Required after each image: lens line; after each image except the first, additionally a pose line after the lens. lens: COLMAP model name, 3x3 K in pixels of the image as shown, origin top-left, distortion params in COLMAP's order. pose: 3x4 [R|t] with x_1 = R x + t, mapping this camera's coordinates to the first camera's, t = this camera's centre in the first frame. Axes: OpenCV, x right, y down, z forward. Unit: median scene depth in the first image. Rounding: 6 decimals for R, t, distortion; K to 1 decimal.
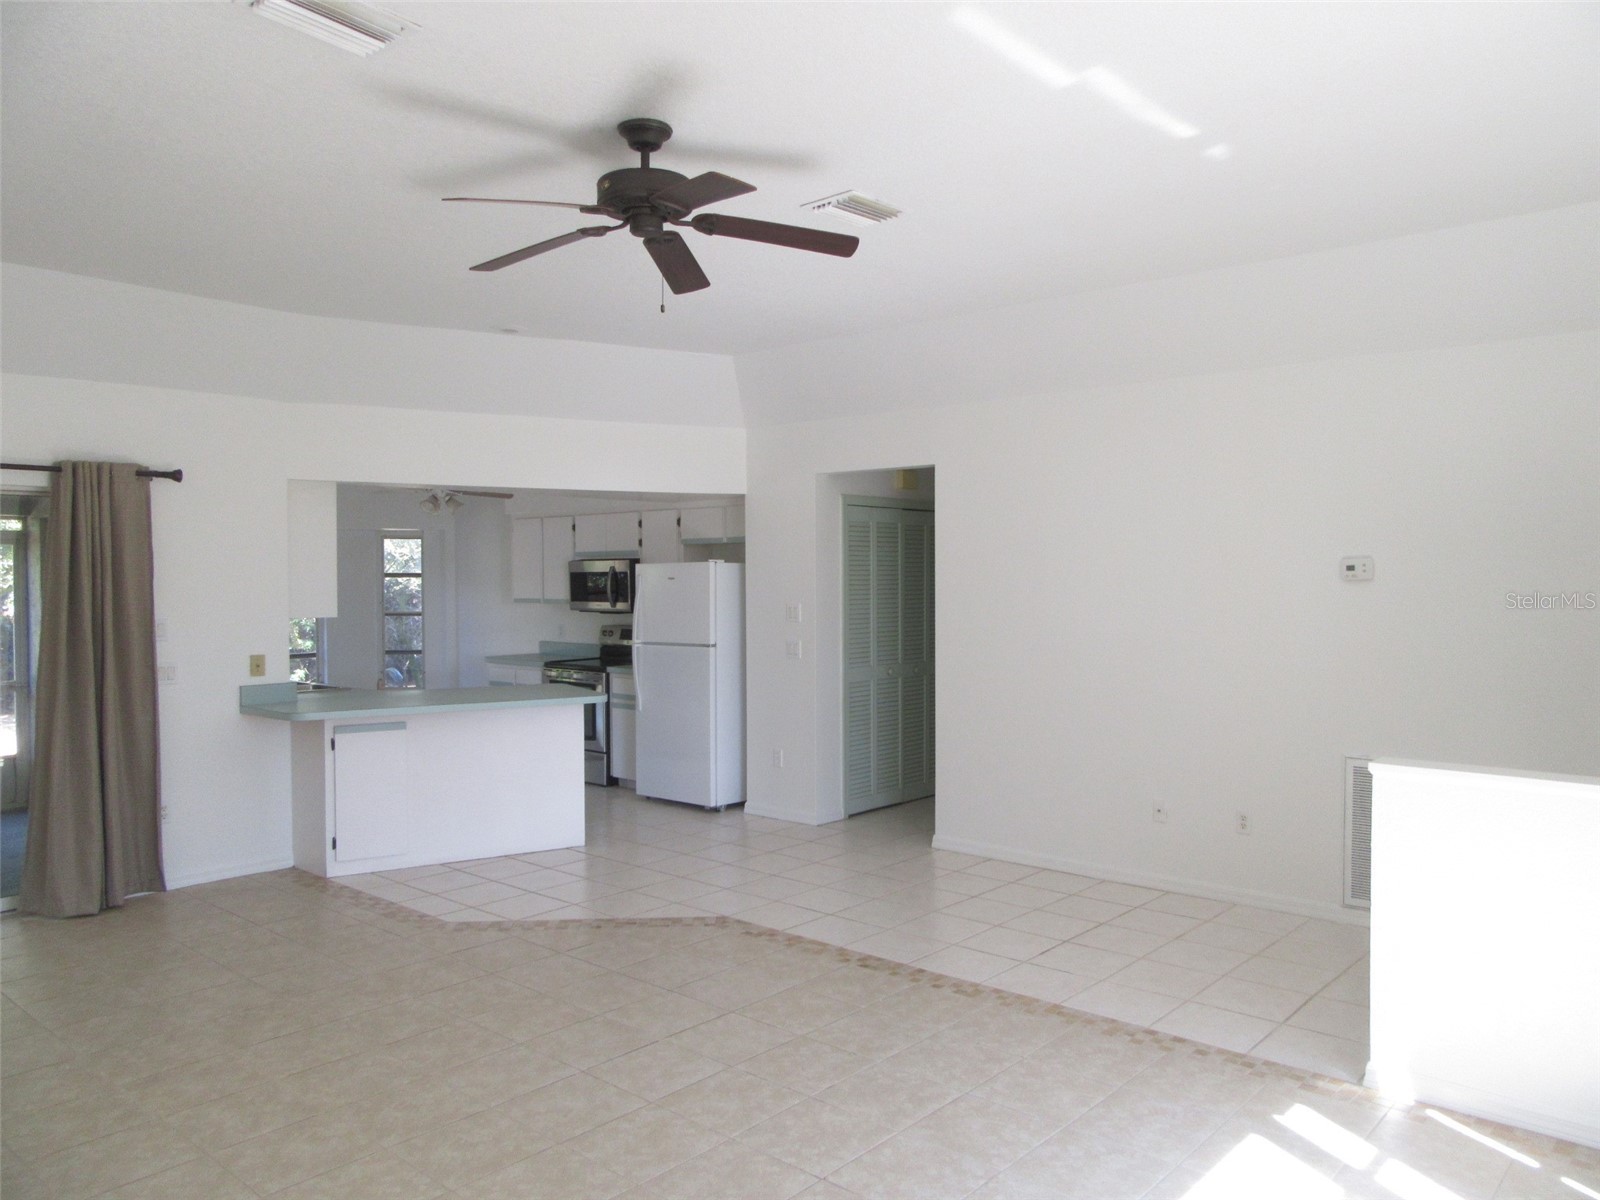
lens RADIAL K [[1170.4, 0, 803.8], [0, 1170.4, 601.6], [0, 0, 1]] dist [-0.026953, 0.029493]
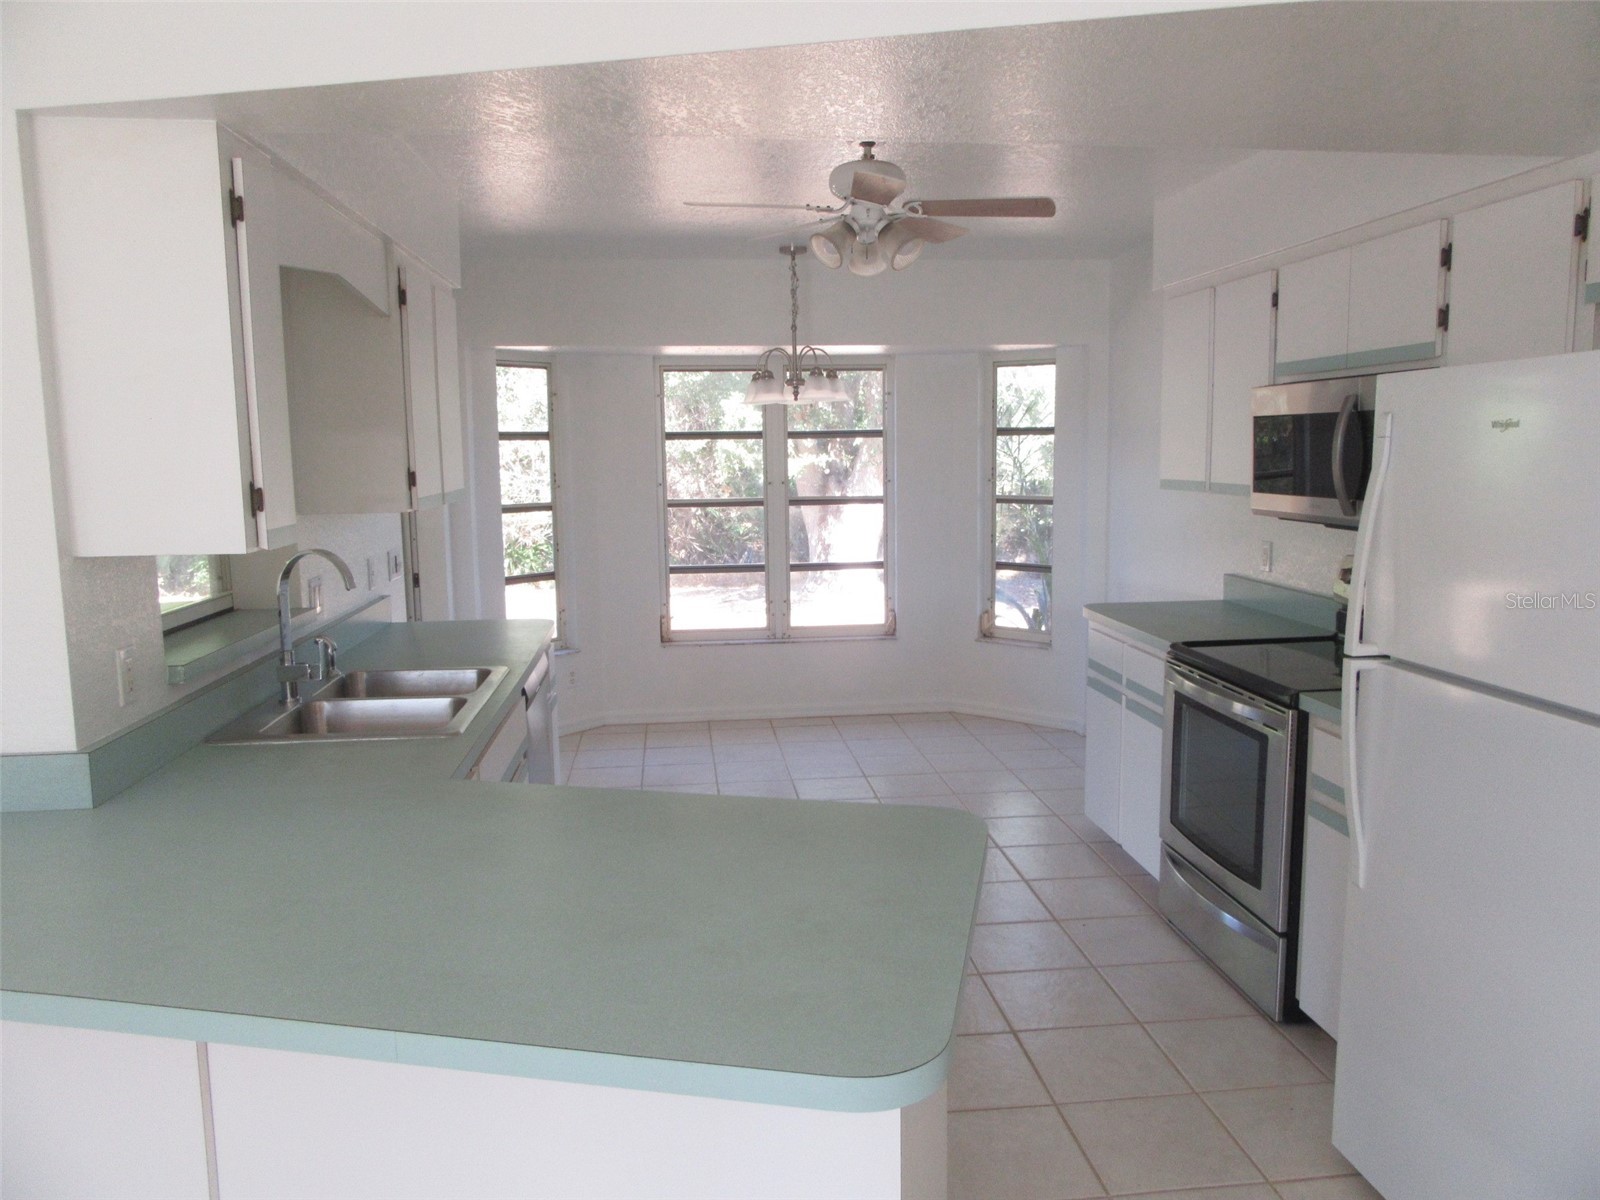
lens RADIAL K [[1170.4, 0, 808.7], [0, 1170.4, 602.8], [0, 0, 1]] dist [-0.026953, 0.029493]
pose [[0.743500, 0.087330, -0.663009, -0.085683], [-0.008119, 0.992542, 0.121631, -0.017289], [0.668687, -0.085050, 0.738664, 1.083514]]
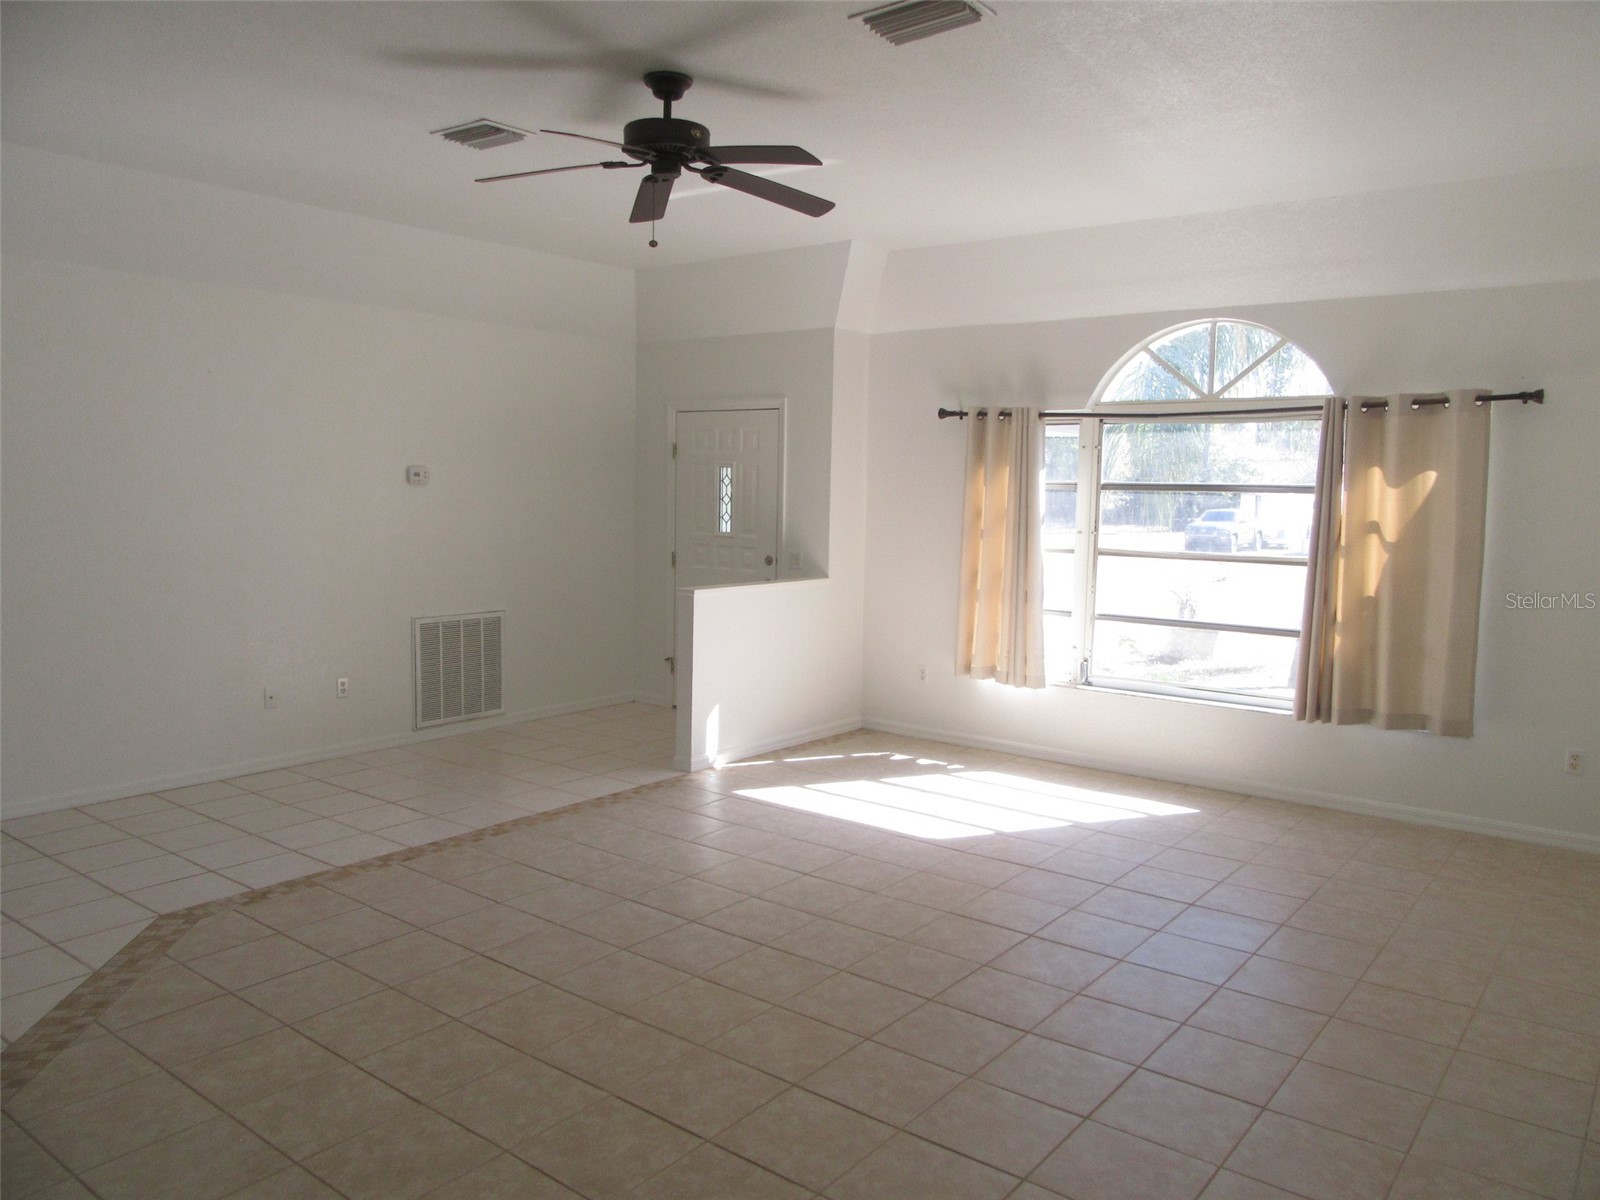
lens RADIAL K [[1170.4, 0, 810.9], [0, 1170.4, 593.1], [0, 0, 1]] dist [-0.026953, 0.029493]
pose [[-0.064453, -0.091822, 0.993687, -0.870899], [0.007873, 0.995680, 0.092517, -0.013690], [-0.997890, 0.013787, -0.063451, 0.629773]]
